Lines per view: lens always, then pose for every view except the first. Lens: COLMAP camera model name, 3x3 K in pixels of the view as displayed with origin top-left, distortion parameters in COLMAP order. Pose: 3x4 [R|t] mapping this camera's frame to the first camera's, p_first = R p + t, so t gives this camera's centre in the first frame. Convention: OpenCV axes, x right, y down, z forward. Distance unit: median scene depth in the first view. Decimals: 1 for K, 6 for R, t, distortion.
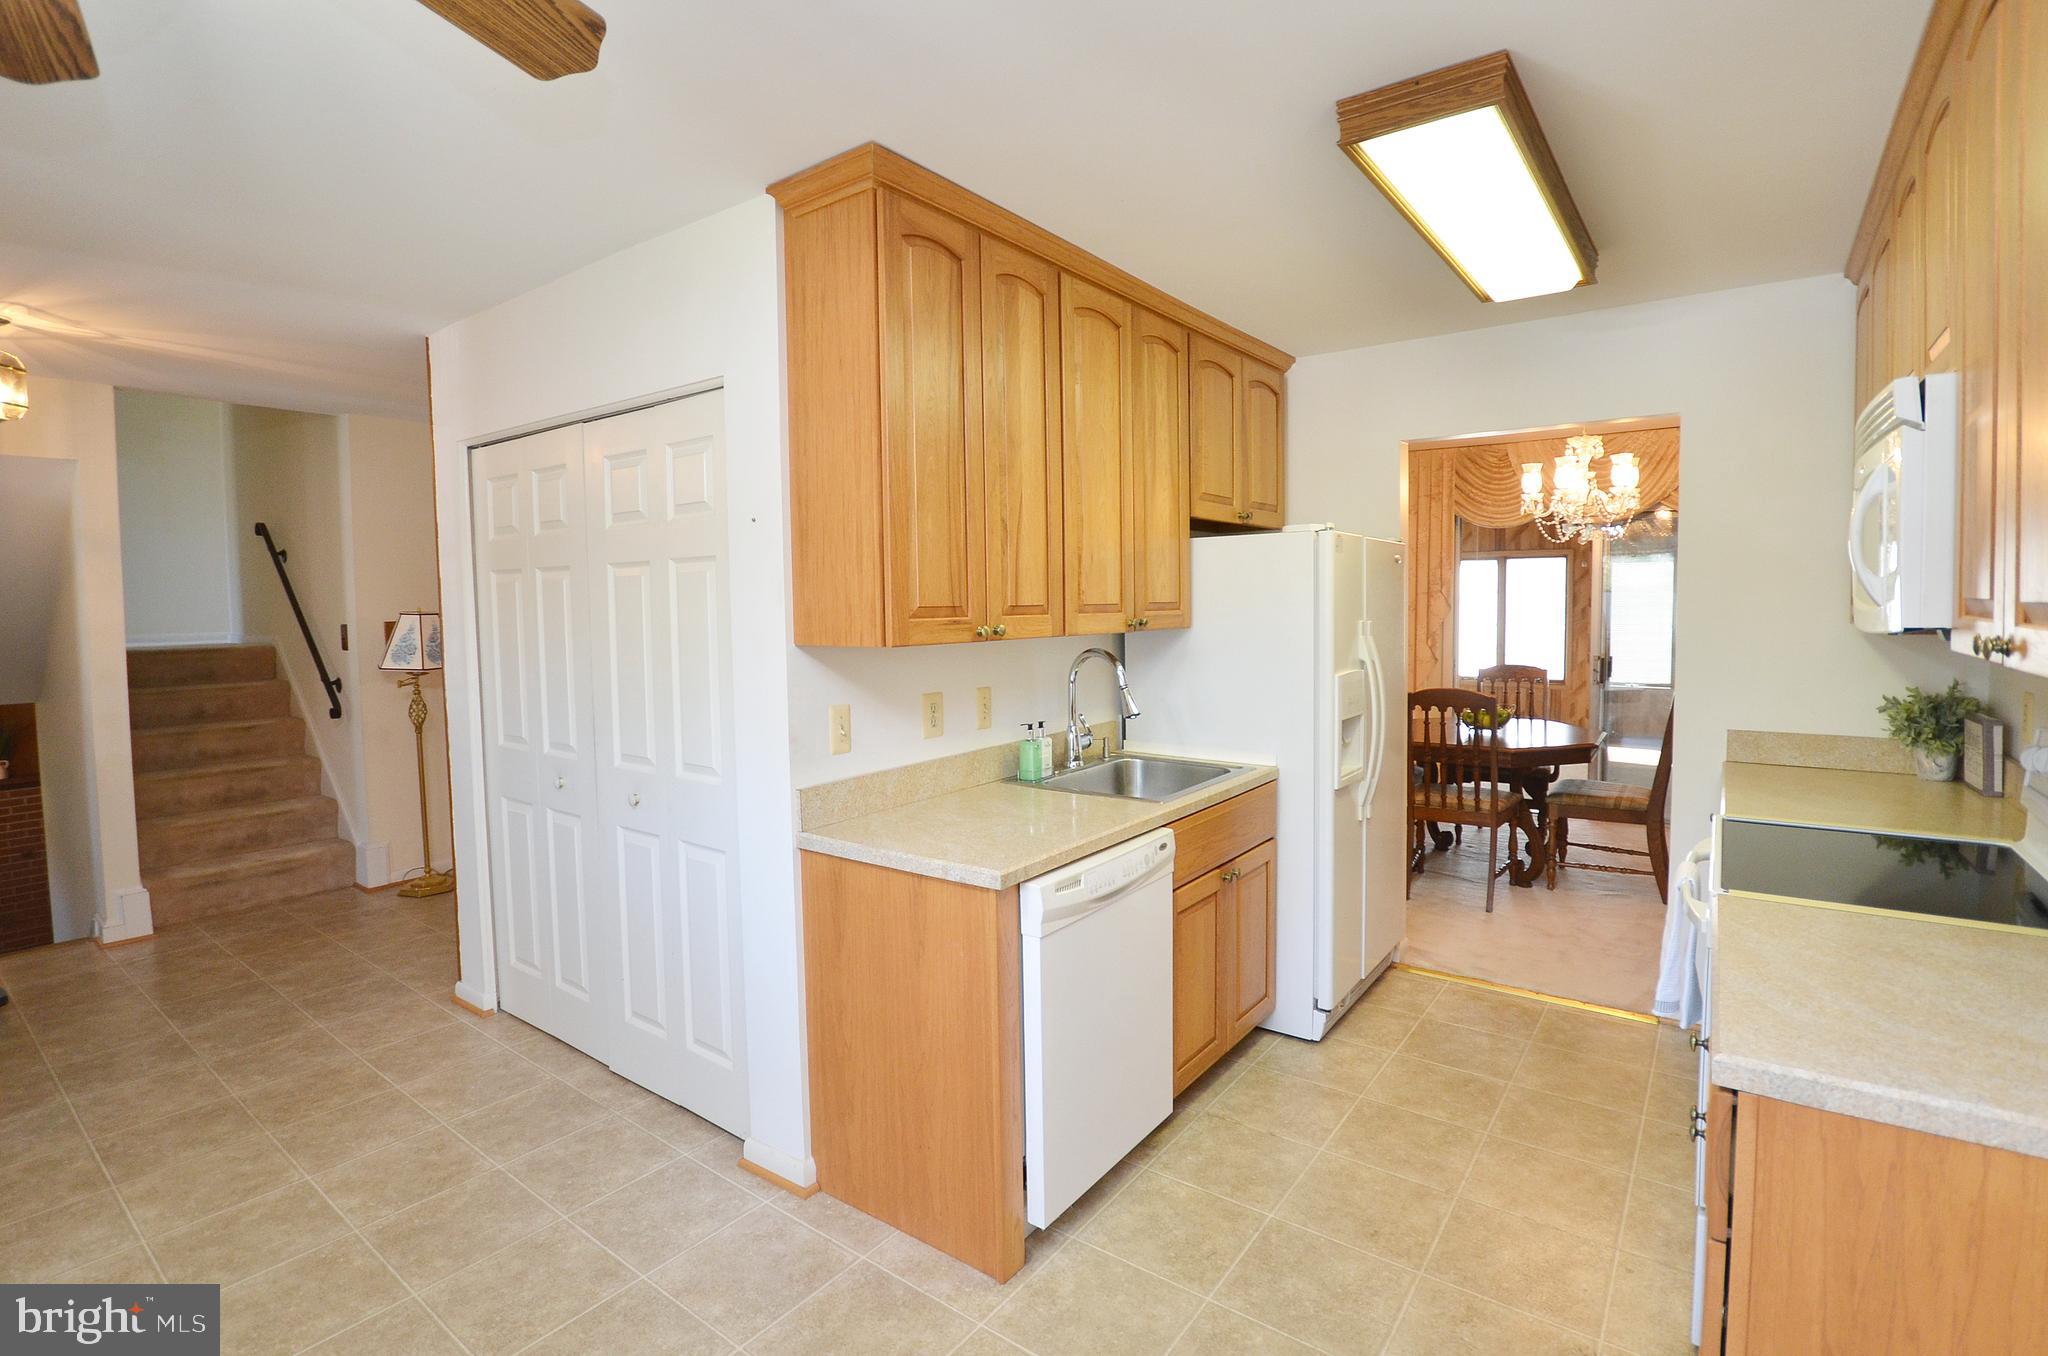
lens RADIAL K [[957.4, 0, 1028.2], [0, 957.4, 661.3], [0, 0, 1]] dist [-0.022932, 0.001890]
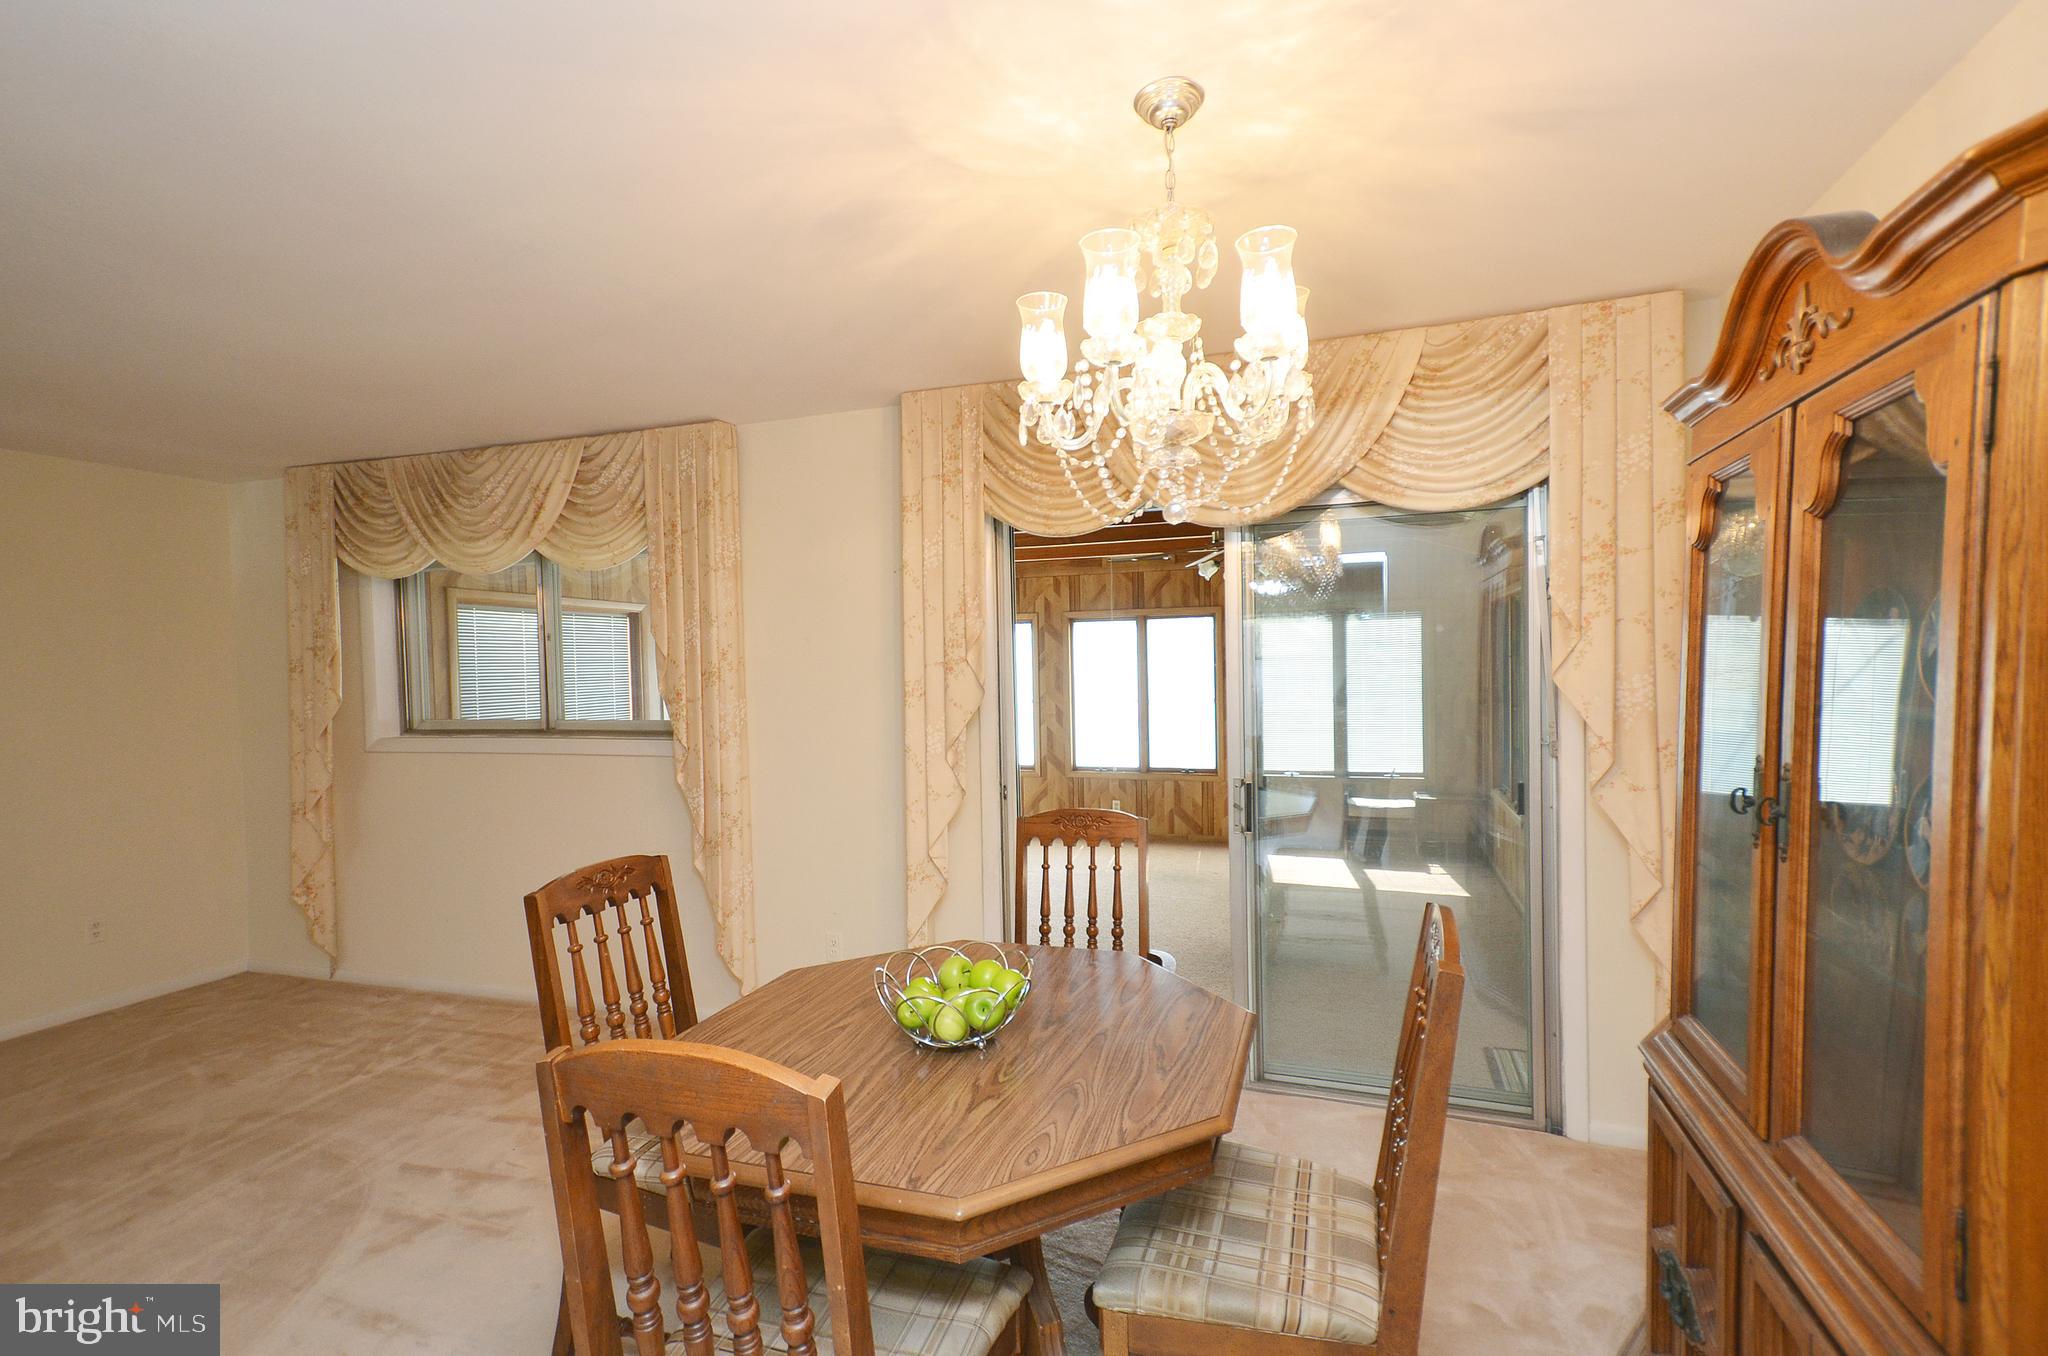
lens RADIAL K [[919.9, 0, 1046.6], [0, 919.9, 690.8], [0, 0, 1]] dist [0.056904, 0.000133]
pose [[0.951240, -0.016293, 0.308022, 0.736925], [0.029446, 0.998840, -0.038103, -0.083698], [-0.307044, 0.045315, 0.950616, 1.177231]]
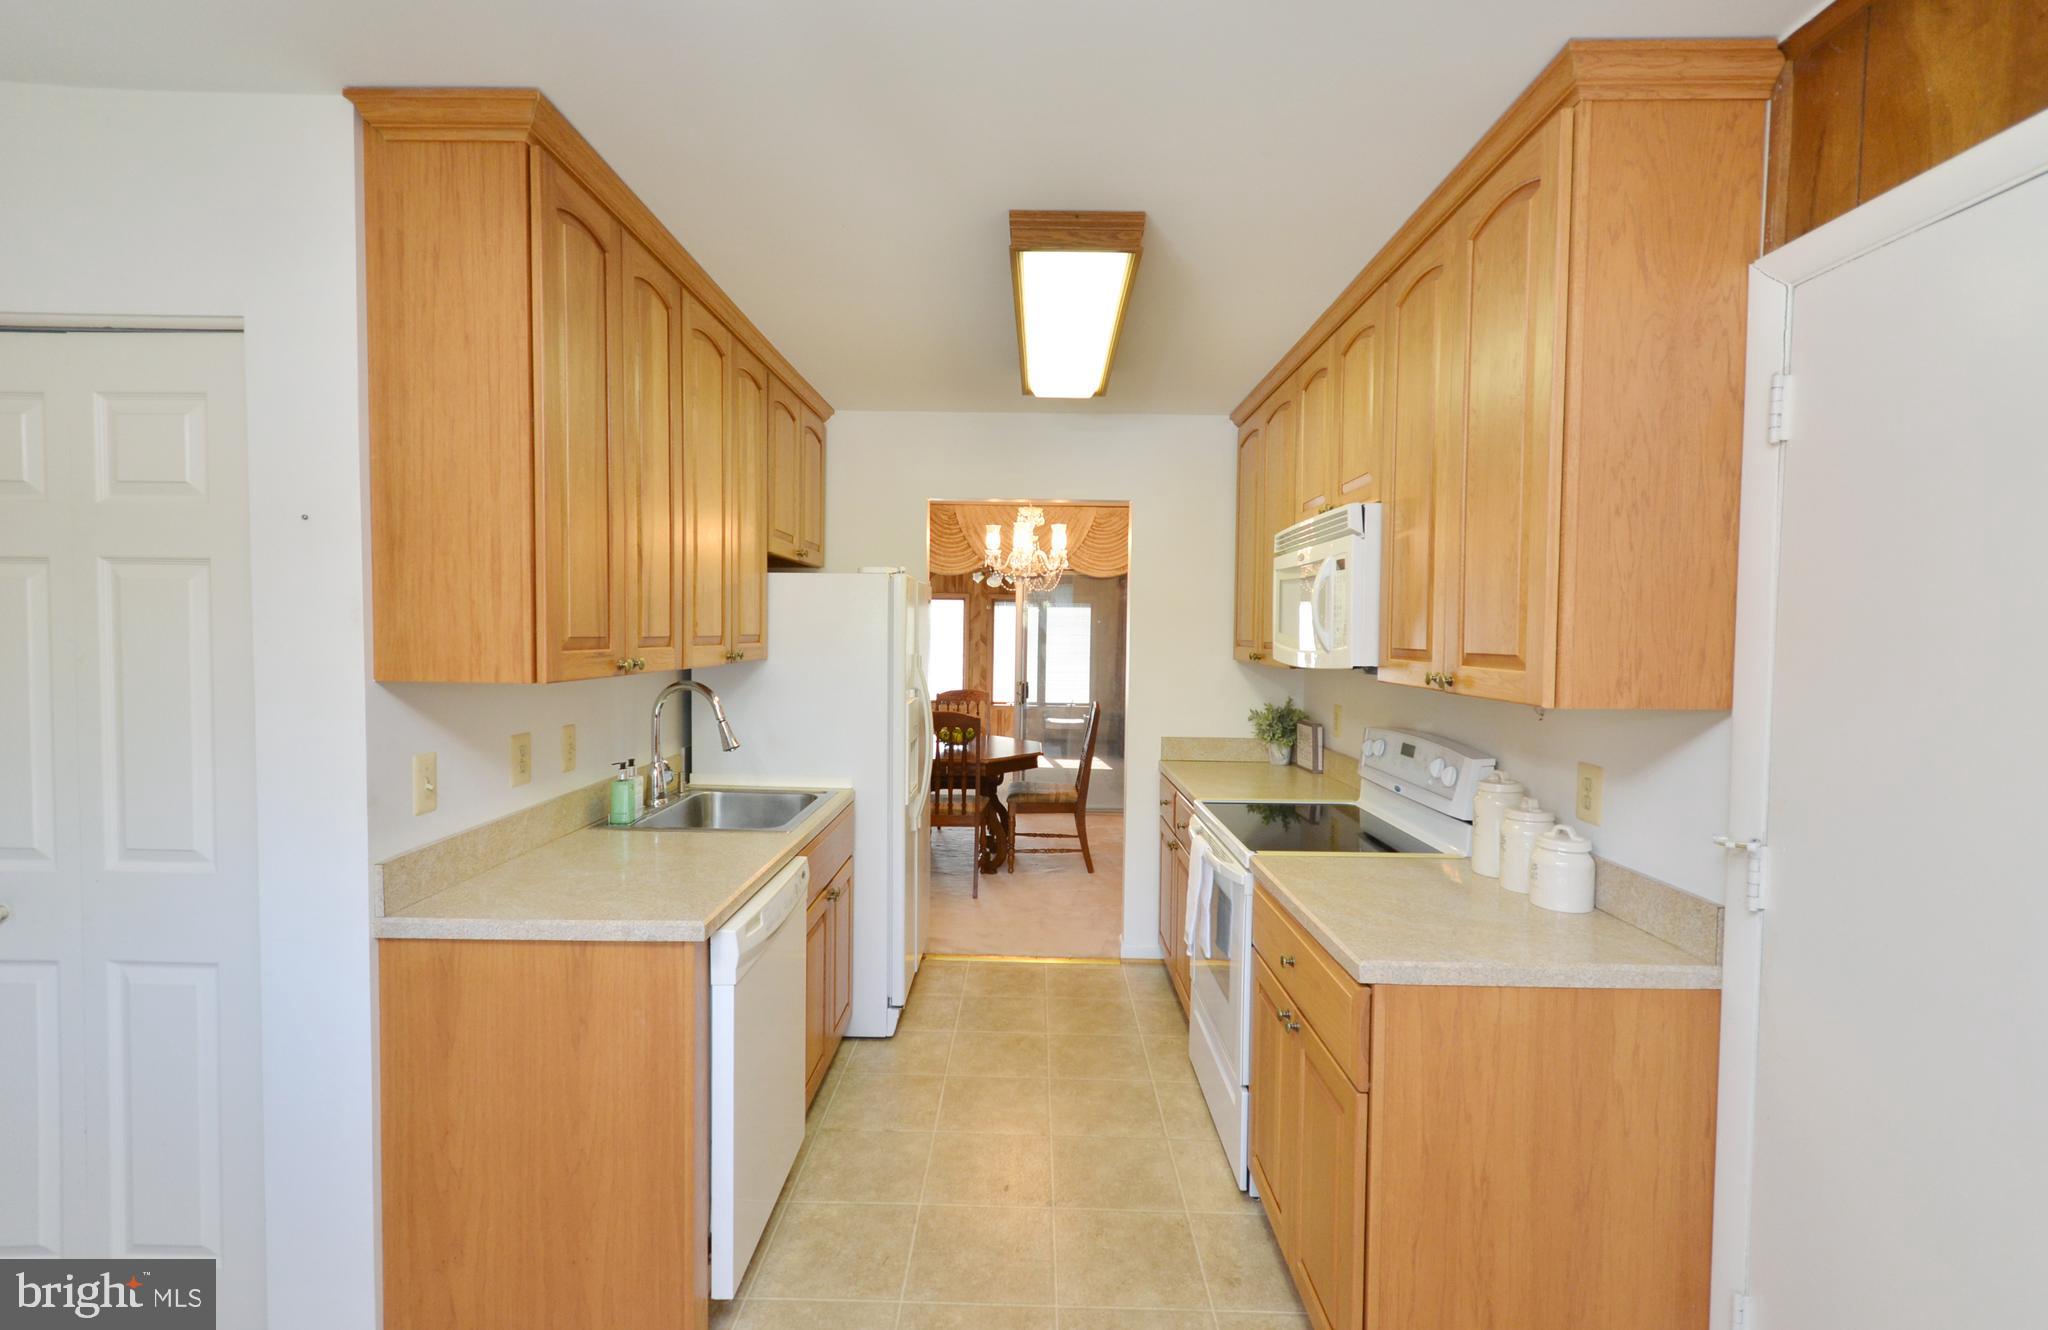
lens RADIAL K [[905.1, 0, 1016.6], [0, 905.1, 672.4], [0, 0, 1]] dist [0.017646, 0.000123]
pose [[0.813608, -0.001461, 0.581411, -0.214623], [0.010641, 0.999867, -0.012379, -0.007402], [-0.581316, 0.016258, 0.813516, 0.066646]]
